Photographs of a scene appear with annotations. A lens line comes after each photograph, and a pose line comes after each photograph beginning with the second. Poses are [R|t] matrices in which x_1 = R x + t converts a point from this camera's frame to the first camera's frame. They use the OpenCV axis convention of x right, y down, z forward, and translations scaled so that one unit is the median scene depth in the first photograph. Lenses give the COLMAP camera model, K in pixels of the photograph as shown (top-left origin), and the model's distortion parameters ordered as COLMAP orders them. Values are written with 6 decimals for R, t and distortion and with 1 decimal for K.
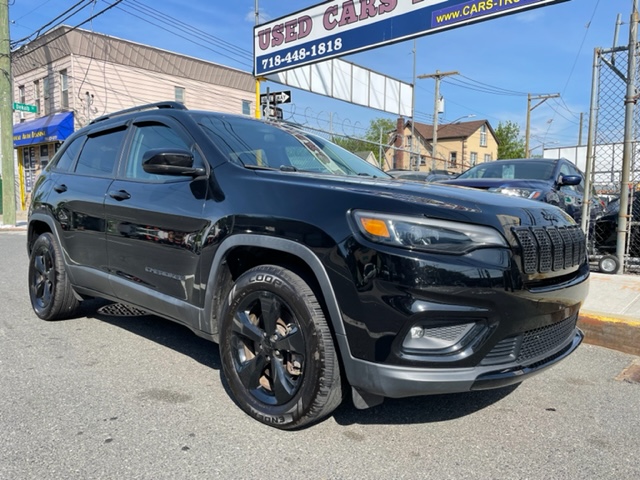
lens RADIAL K [[489.3, 0, 318.9], [0, 489.3, 244.3], [0, 0, 1]] dist [0.073517, -0.099596]
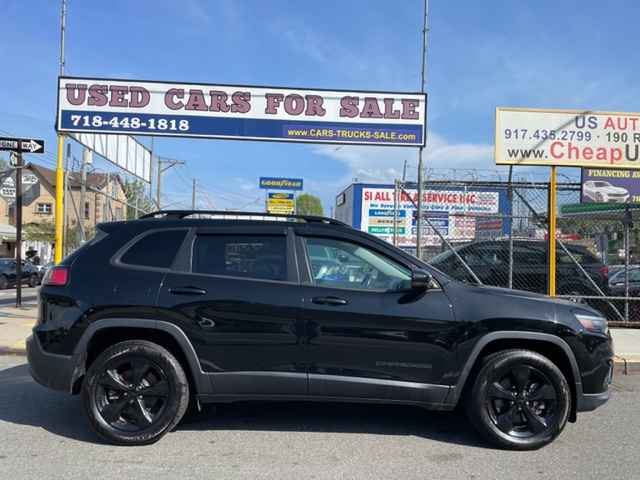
lens RADIAL K [[489.3, 0, 320.4], [0, 489.3, 241.3], [0, 0, 1]] dist [0.073517, -0.099596]
pose [[0.700033, 0.033972, 0.713302, -0.461086], [0.041003, 0.995308, -0.087644, -0.051598], [-0.712932, 0.090601, 0.695355, 0.078758]]
